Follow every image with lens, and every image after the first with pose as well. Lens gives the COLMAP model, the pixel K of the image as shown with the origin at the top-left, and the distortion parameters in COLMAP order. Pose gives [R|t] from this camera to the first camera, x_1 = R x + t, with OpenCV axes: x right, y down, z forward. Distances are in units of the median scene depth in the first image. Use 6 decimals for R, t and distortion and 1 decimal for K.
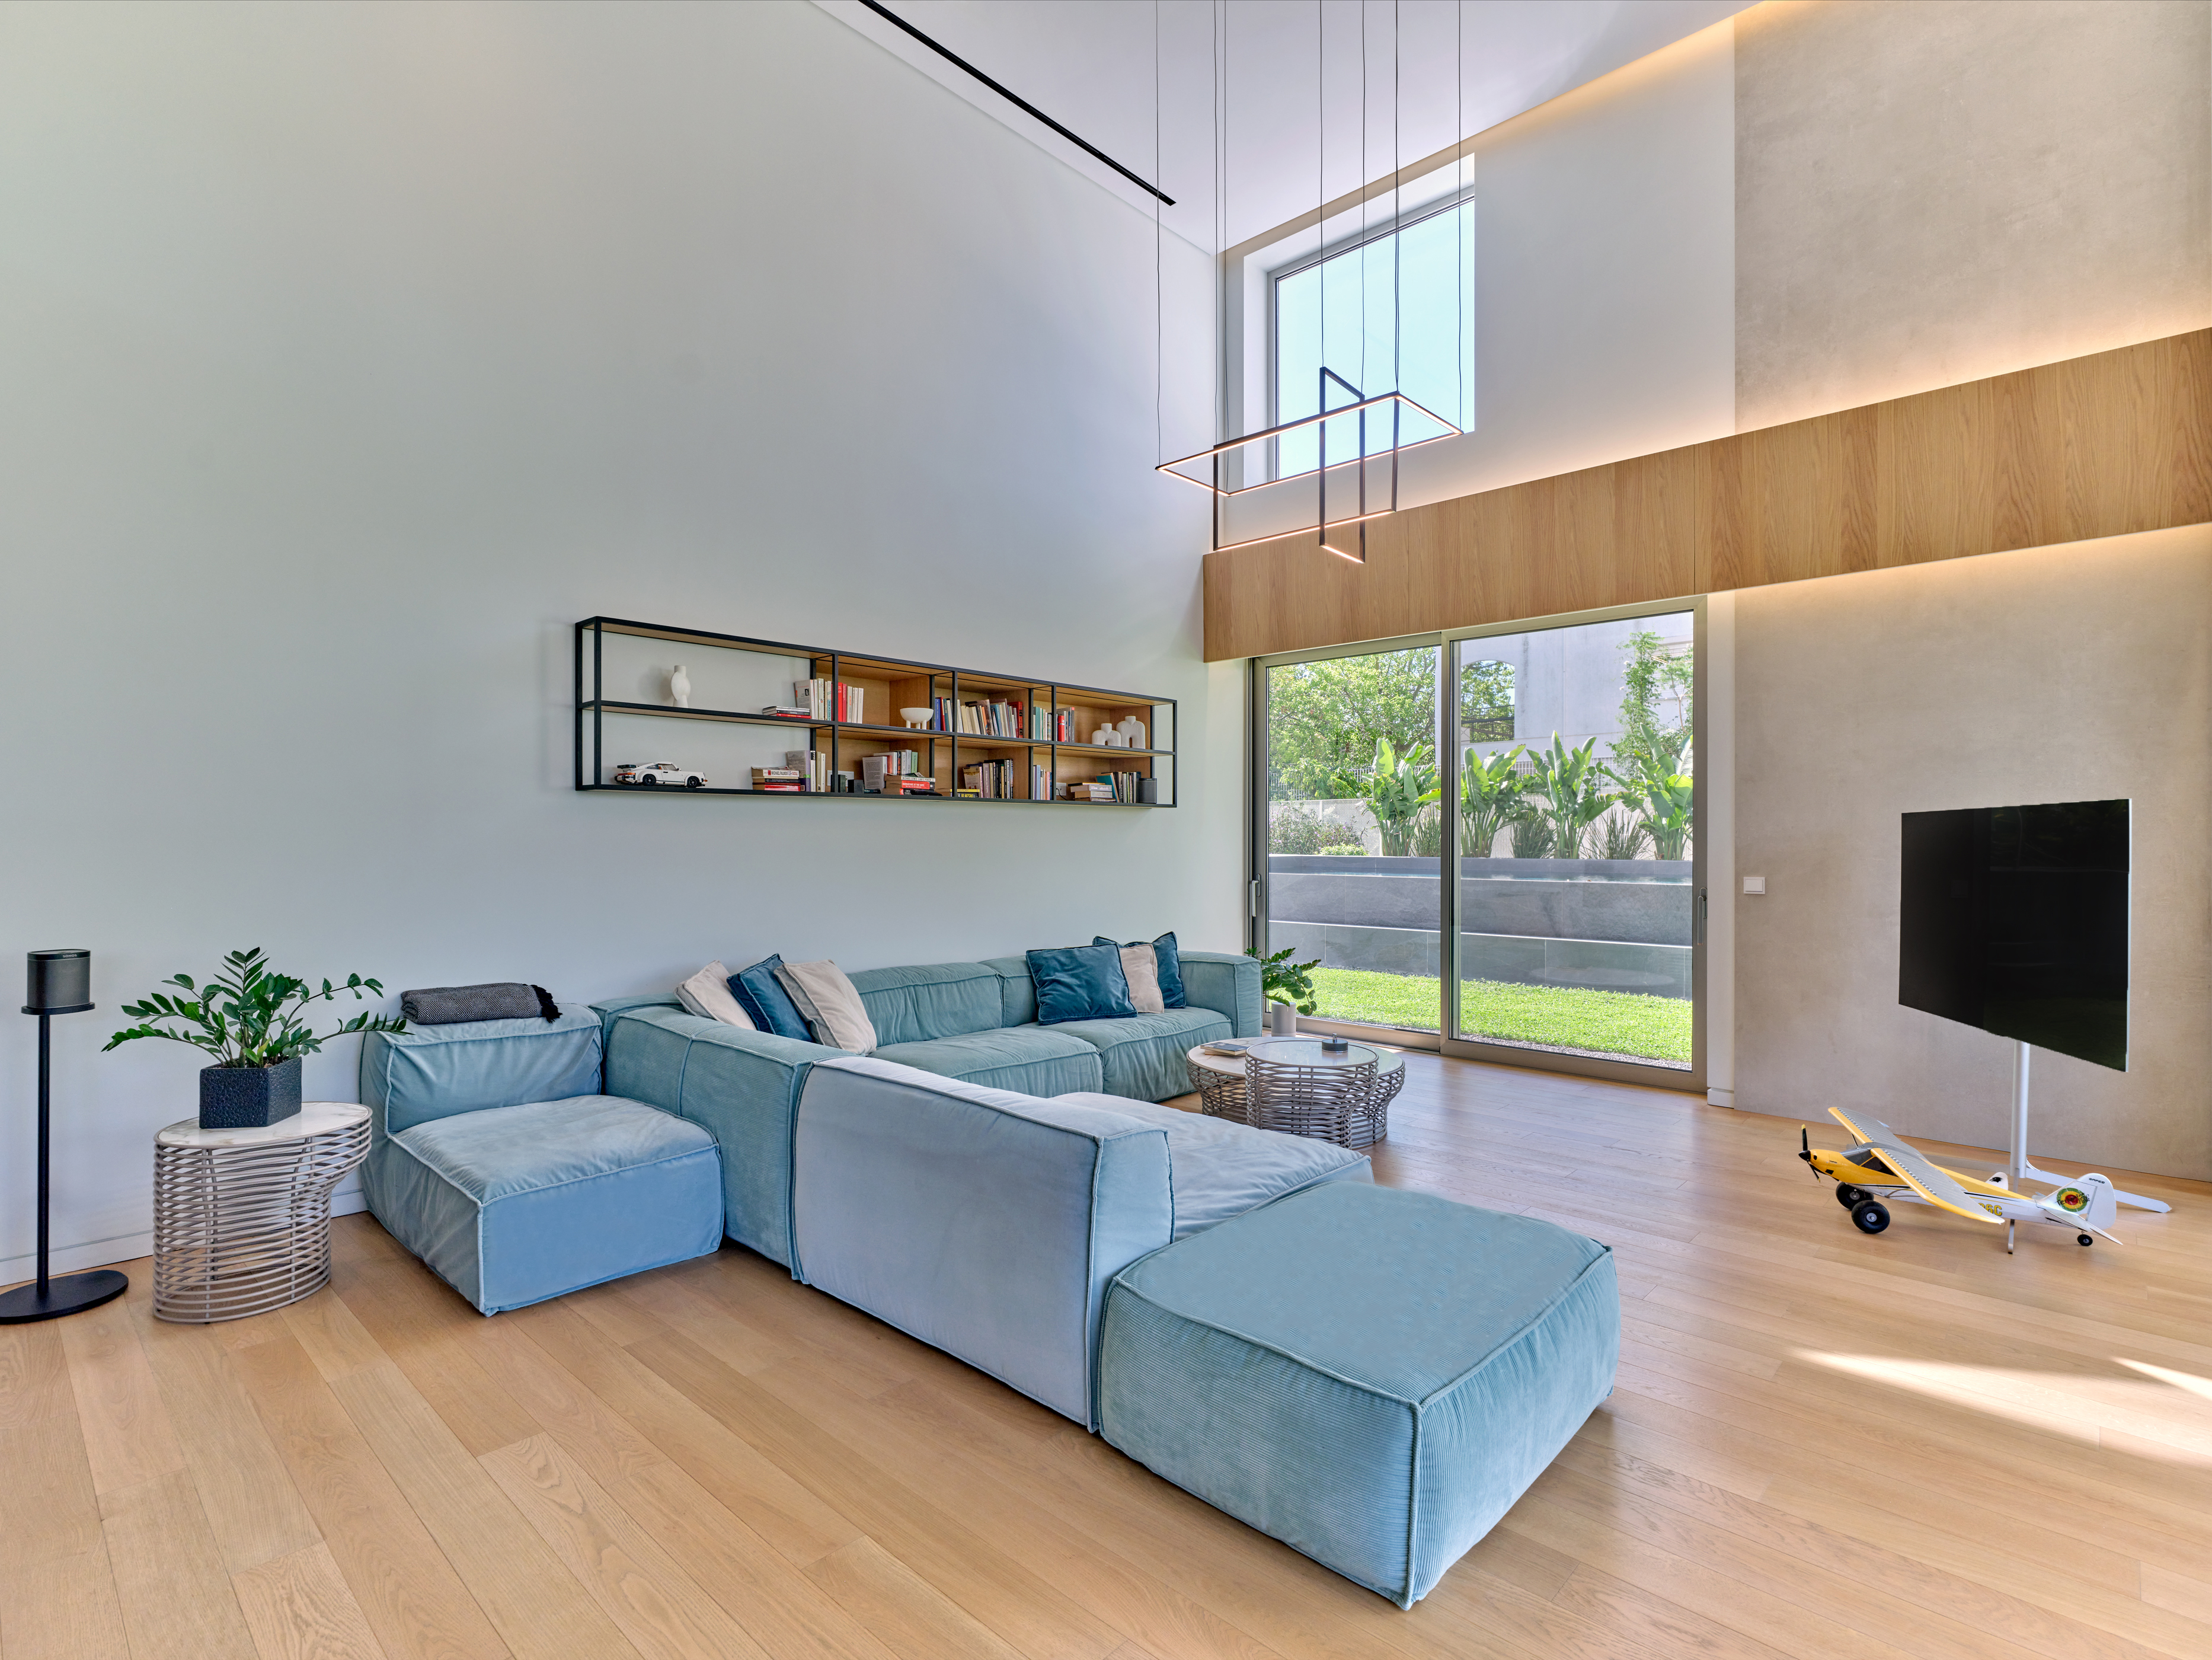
lens RADIAL K [[1090.6, 0, 1106.0], [0, 1090.6, 830.0], [0, 0, 1]] dist [-0.000575, -0.000054]
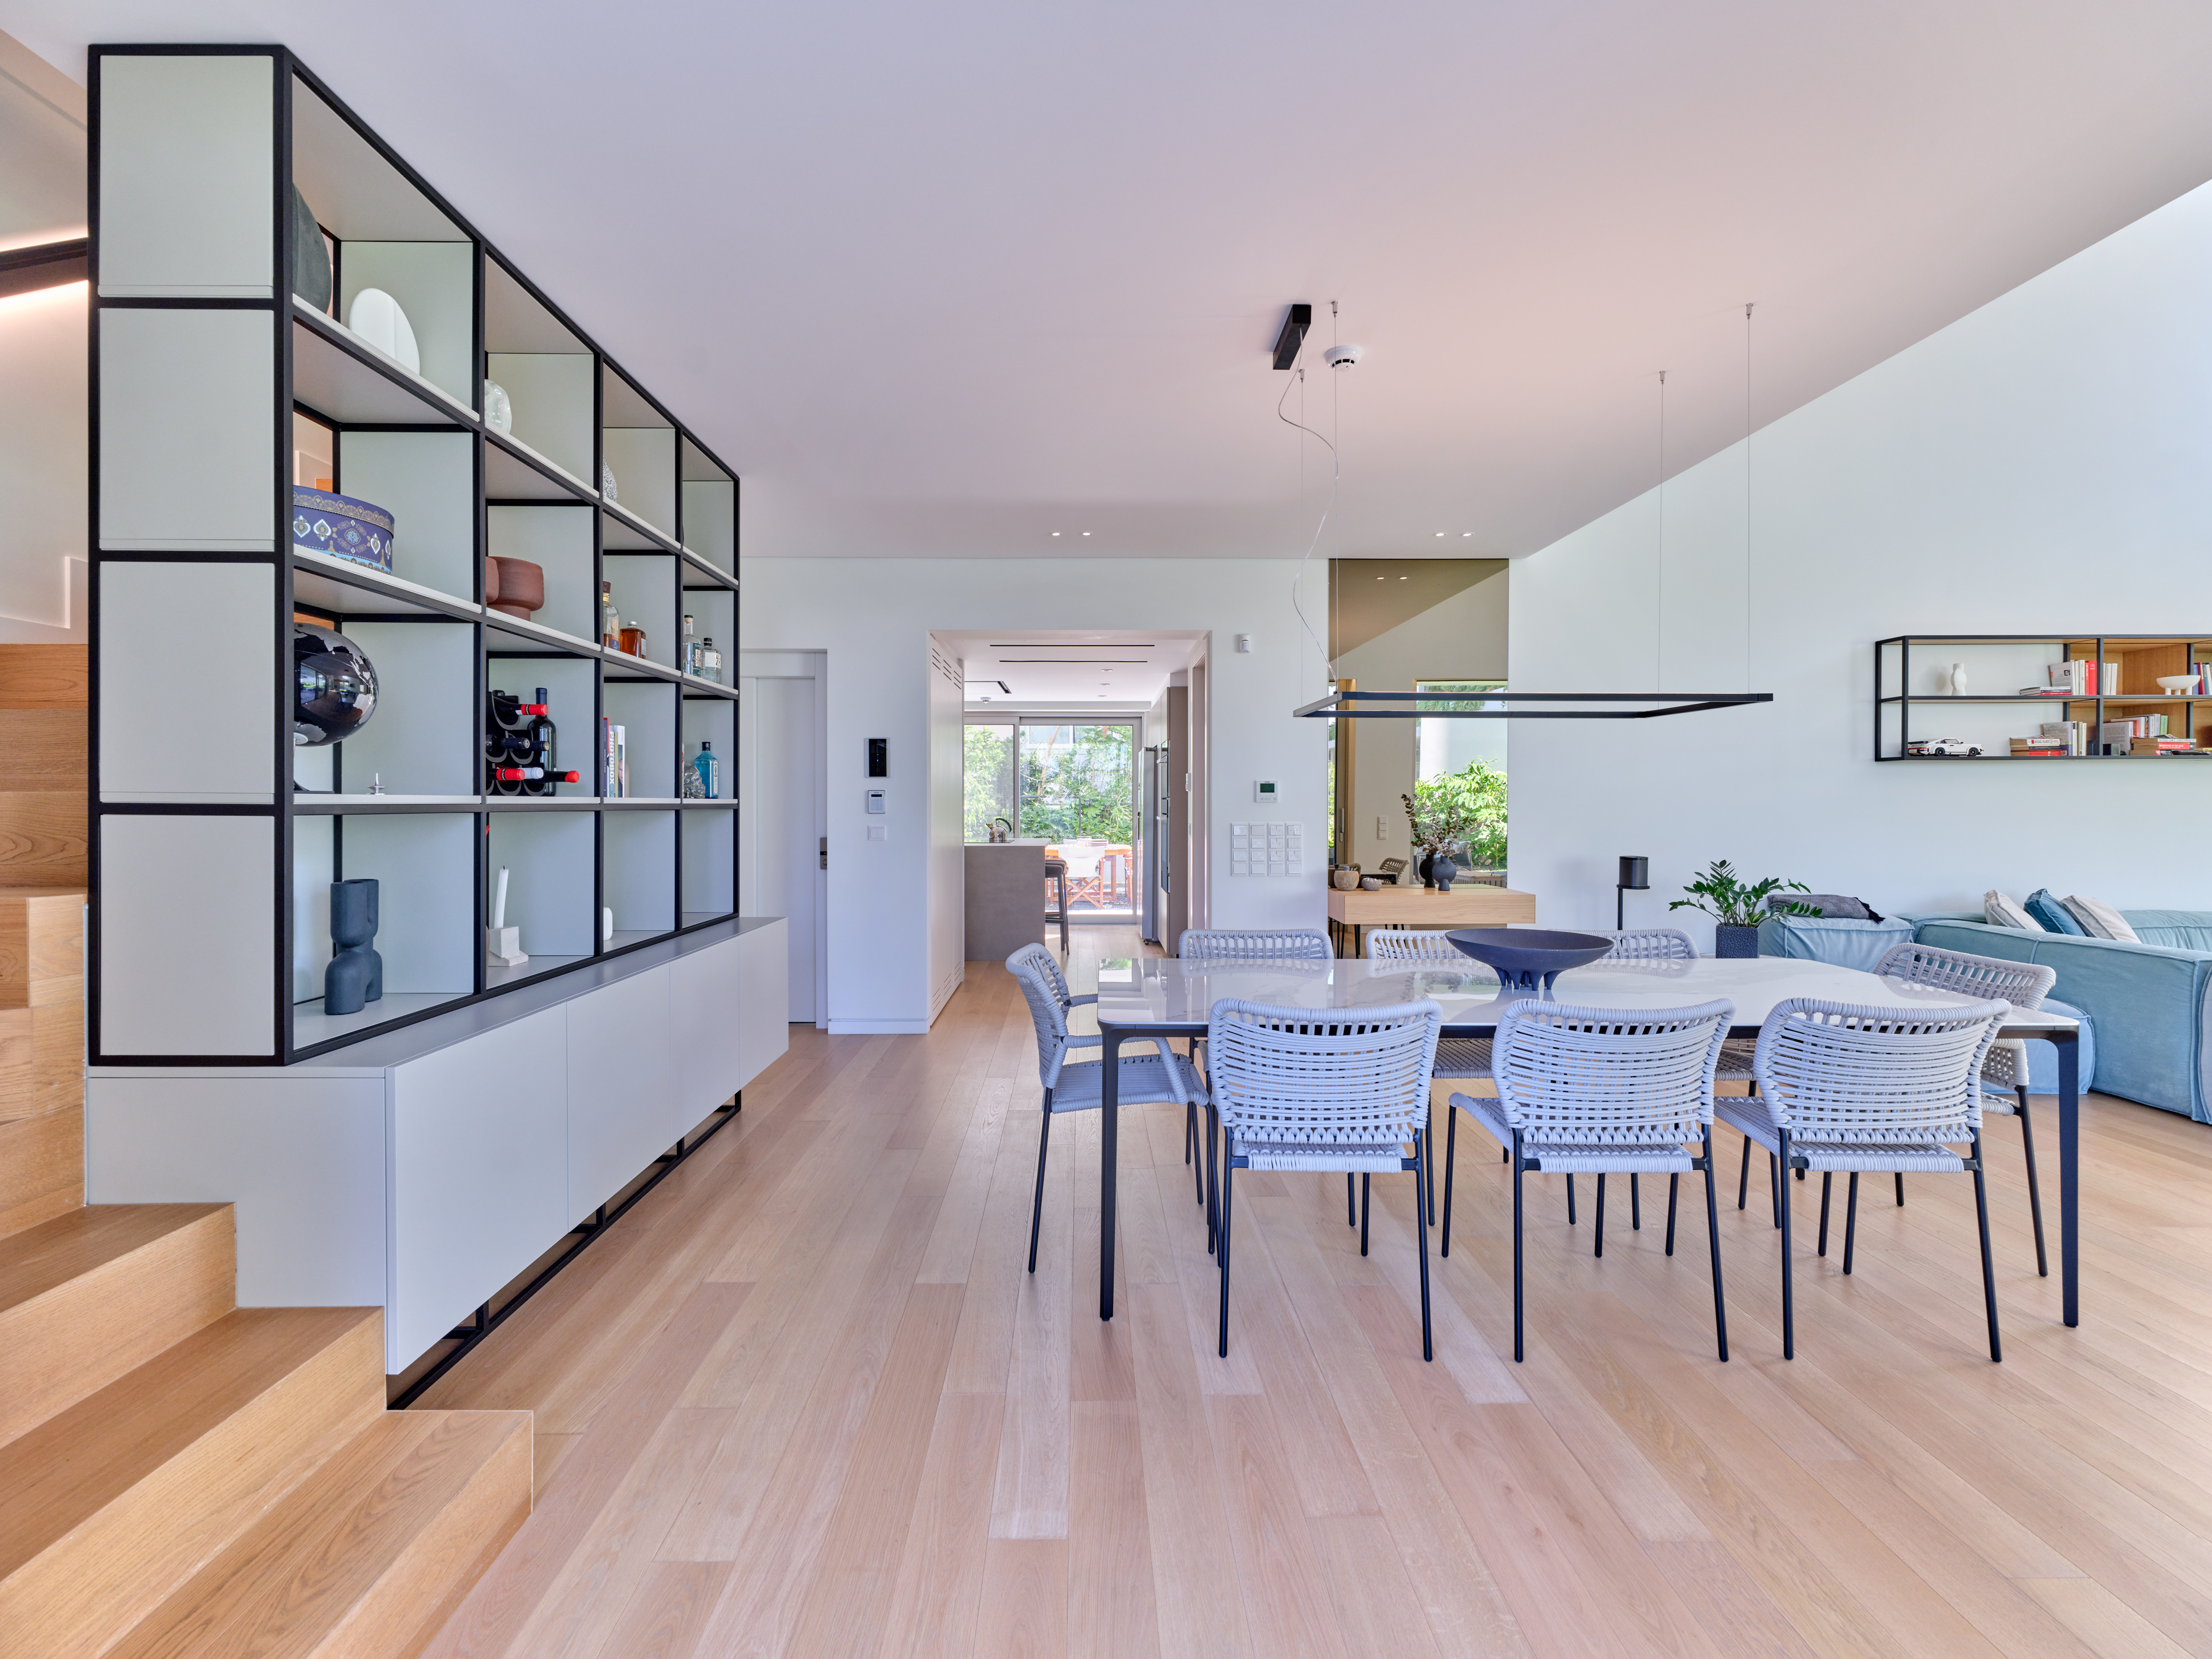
lens RADIAL K [[1012.5, 0, 1095.4], [0, 1012.5, 801.6], [0, 0, 1]] dist [-0.000101, 0.000266]
pose [[0.697079, -0.003914, -0.716983, -0.232652], [0.009114, 0.999953, 0.003402, 0.001791], [0.716936, -0.008905, 0.697082, -0.571515]]
